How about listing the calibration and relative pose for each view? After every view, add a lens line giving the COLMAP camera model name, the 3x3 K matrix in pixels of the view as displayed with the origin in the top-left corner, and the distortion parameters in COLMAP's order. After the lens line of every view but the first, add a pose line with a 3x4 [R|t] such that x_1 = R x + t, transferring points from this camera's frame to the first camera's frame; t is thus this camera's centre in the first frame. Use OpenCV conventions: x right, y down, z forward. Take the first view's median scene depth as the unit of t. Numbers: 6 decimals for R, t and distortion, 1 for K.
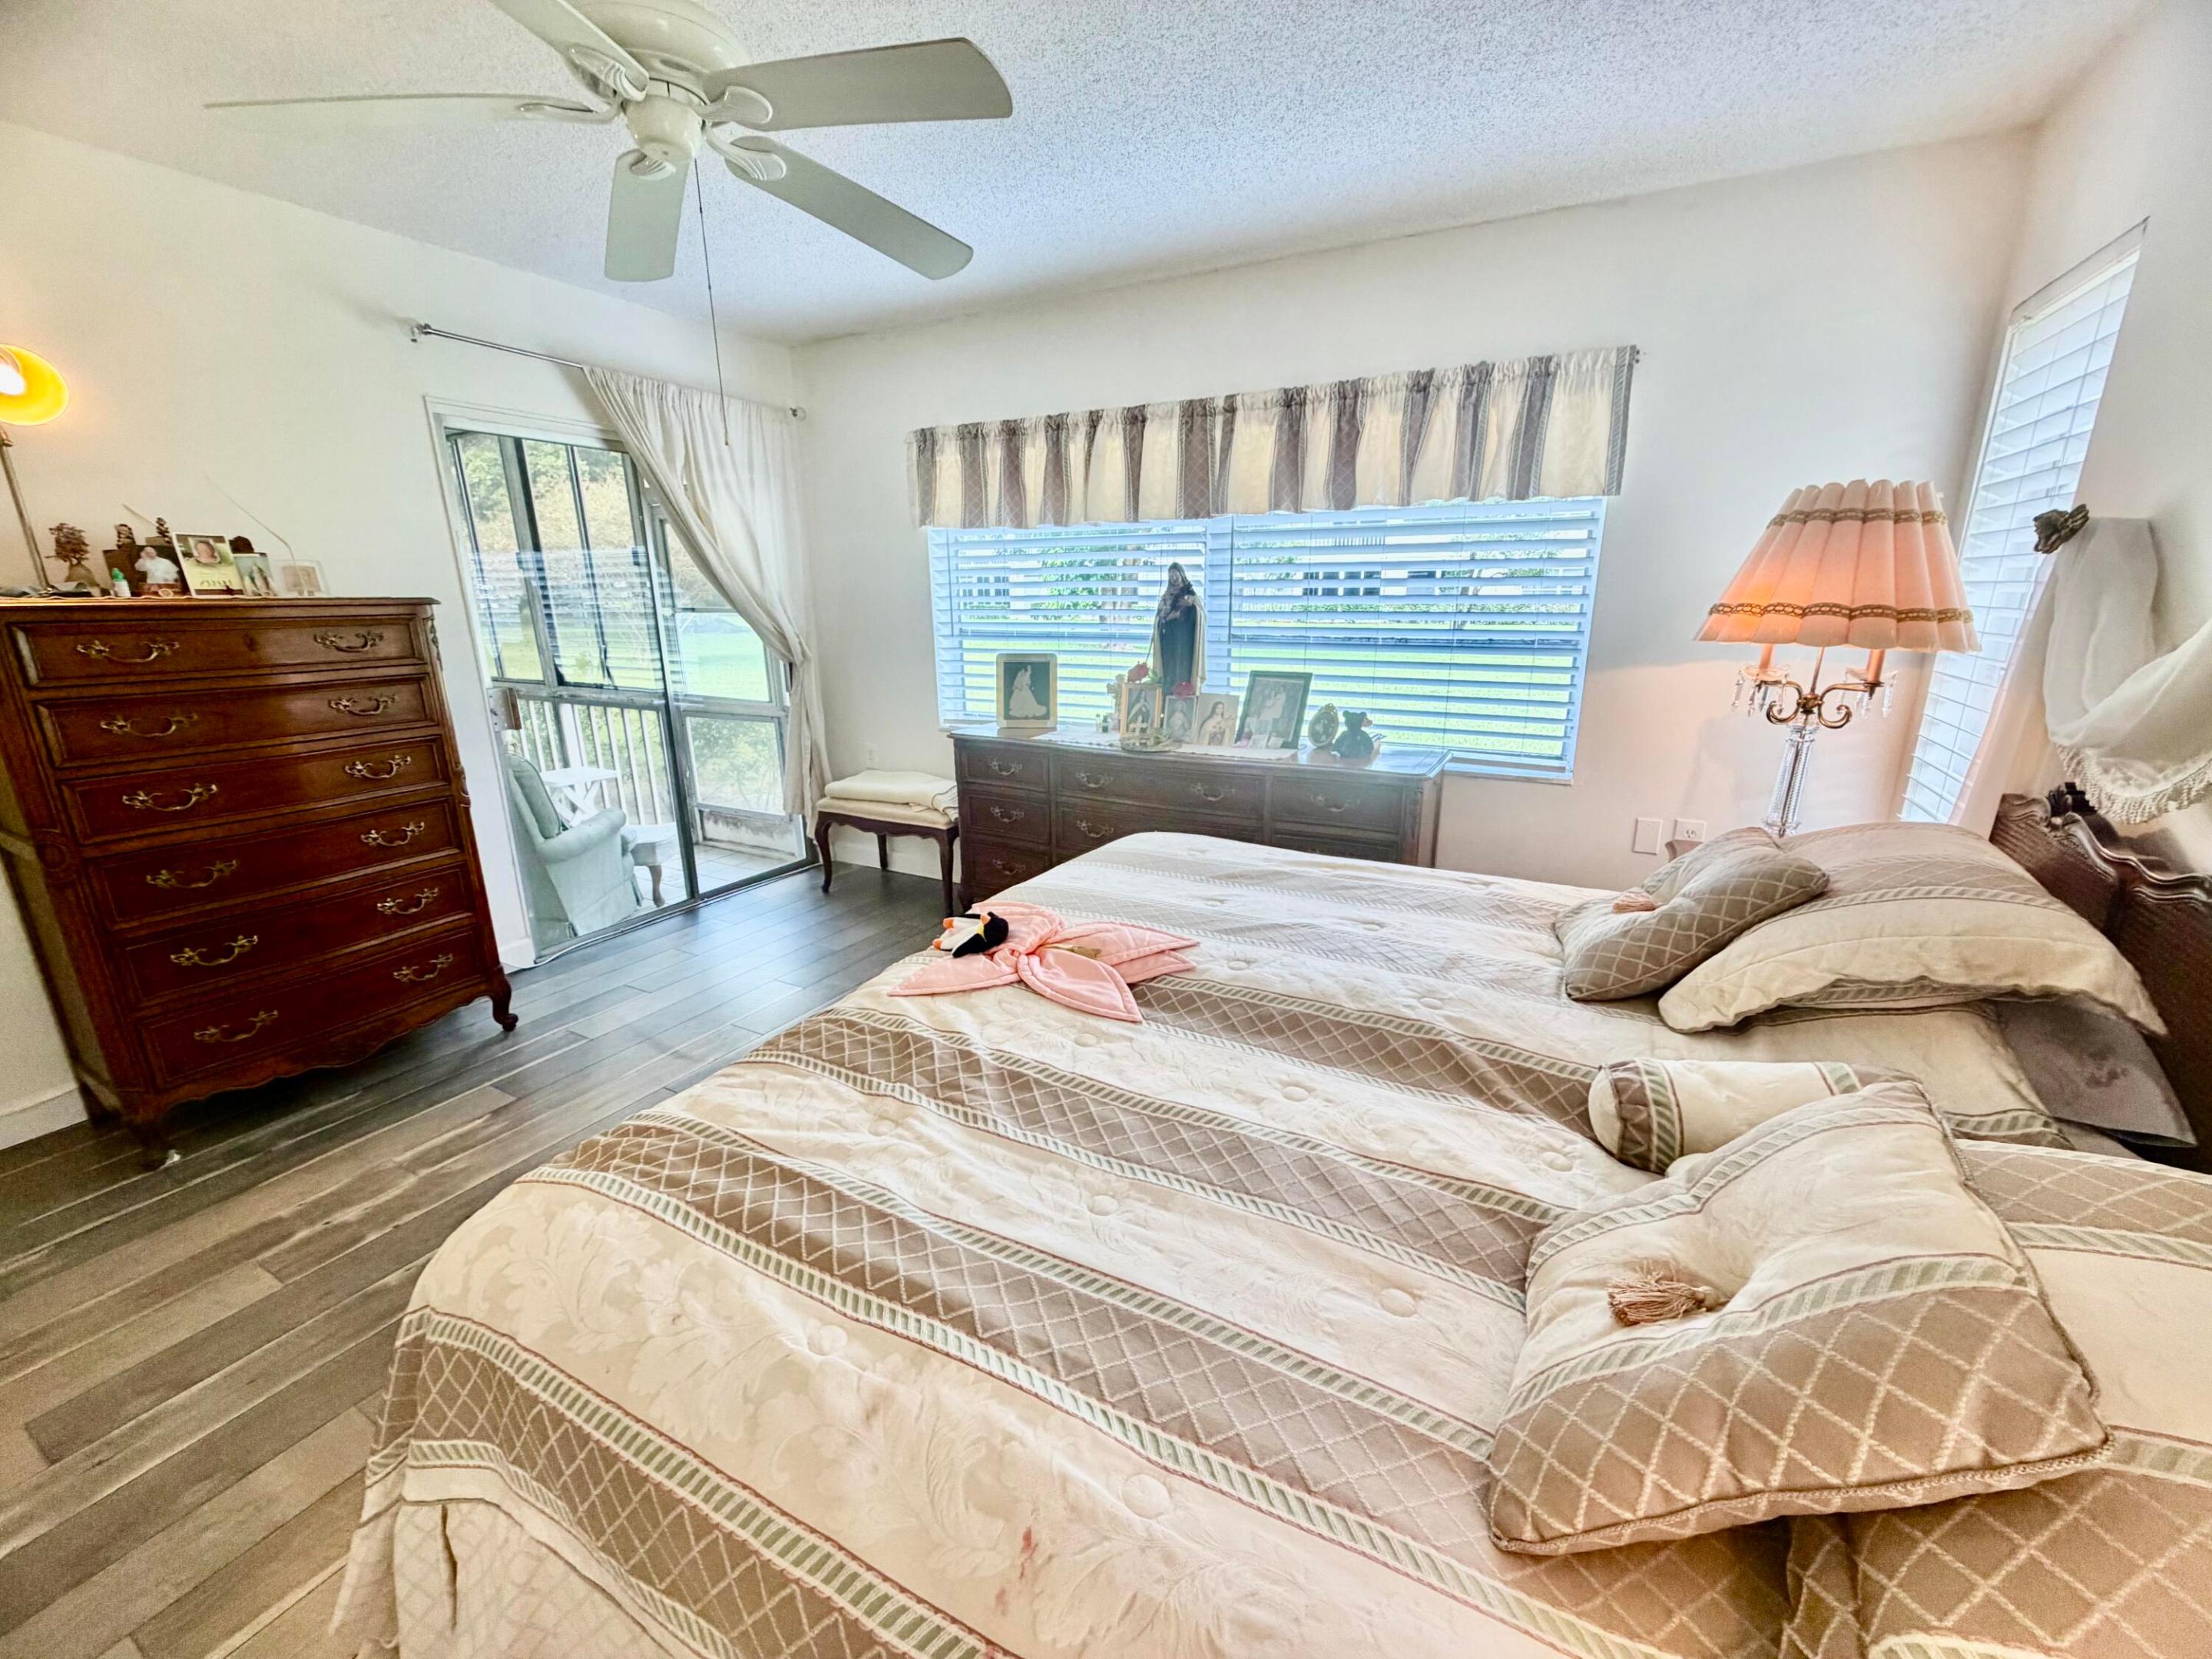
lens RADIAL K [[880.2, 0, 1099.9], [0, 880.2, 829.3], [0, 0, 1]] dist [-0.000223, 0.000118]
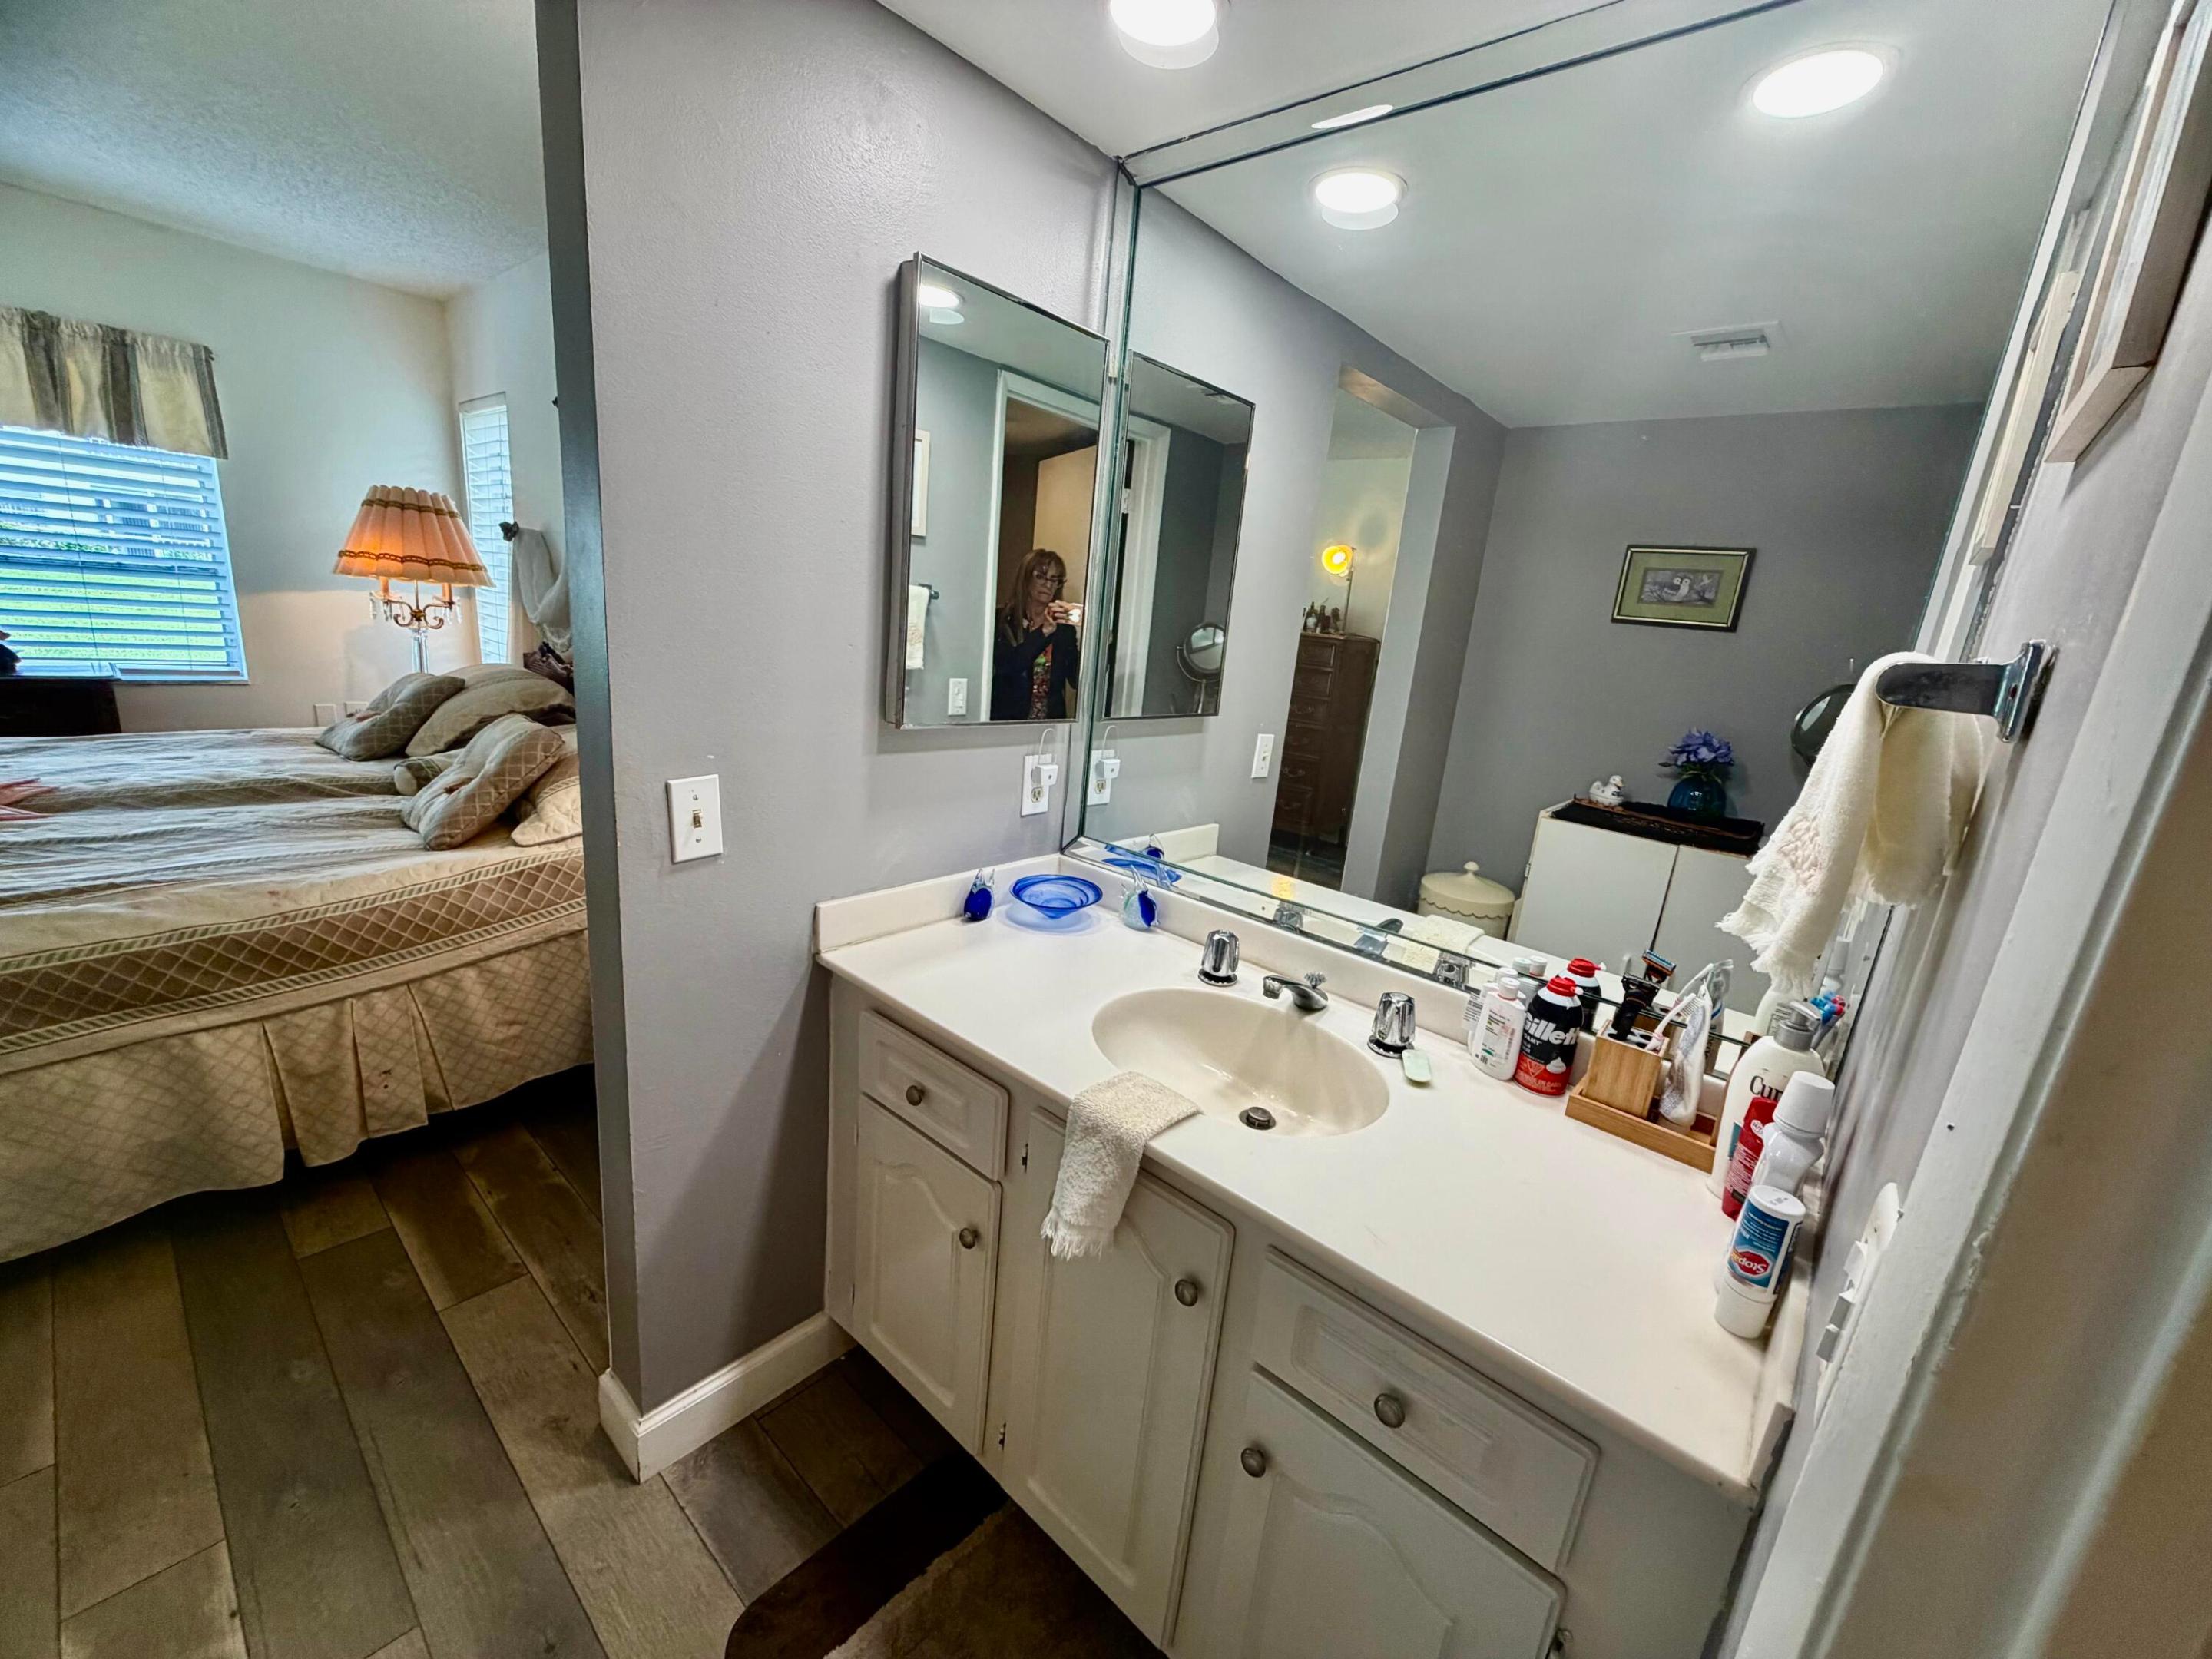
lens RADIAL K [[880.2, 0, 1109.1], [0, 880.2, 832.1], [0, 0, 1]] dist [-0.000223, 0.000118]
pose [[0.202724, -0.209978, 0.956458, -0.465588], [0.164705, 0.970135, 0.178071, 0.131529], [-0.965285, 0.121434, 0.231255, -0.462159]]
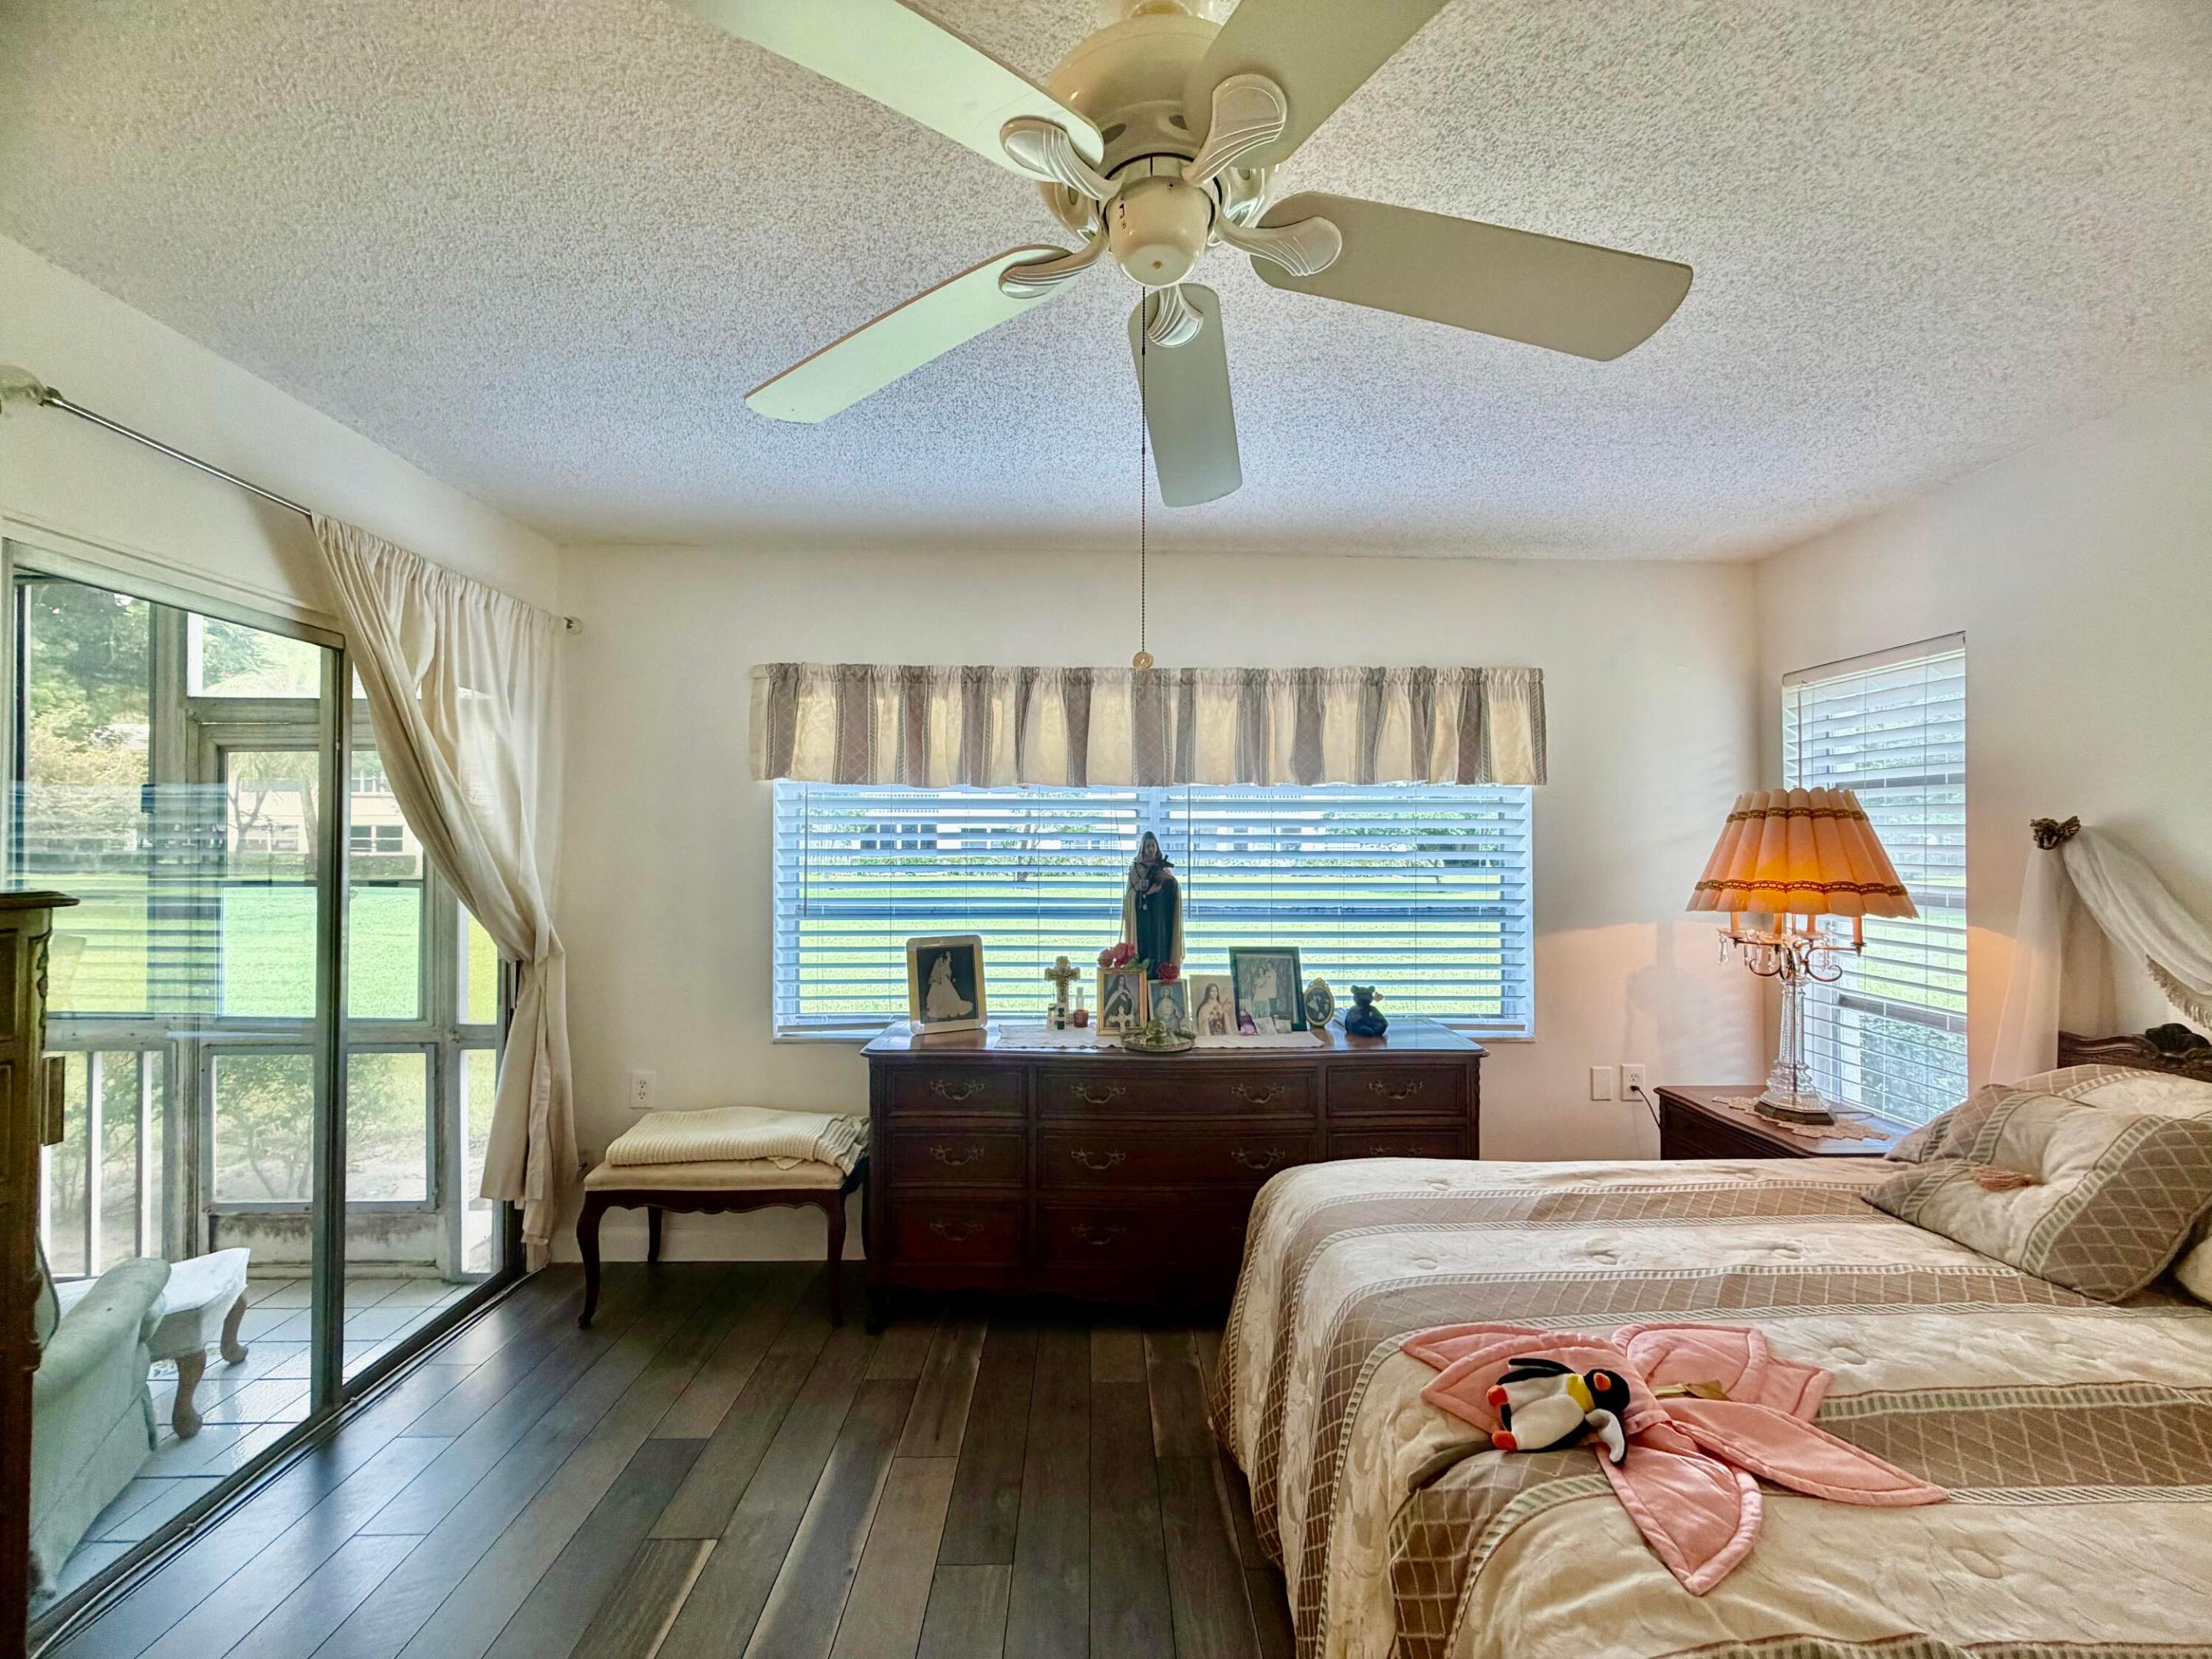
lens RADIAL K [[880.2, 0, 1096.5], [0, 880.2, 829.4], [0, 0, 1]] dist [-0.000223, 0.000118]
pose [[0.867125, 0.015957, 0.497835, -0.436845], [0.122227, 0.962110, -0.243732, -0.098874], [-0.482861, 0.272195, 0.832319, 0.293617]]
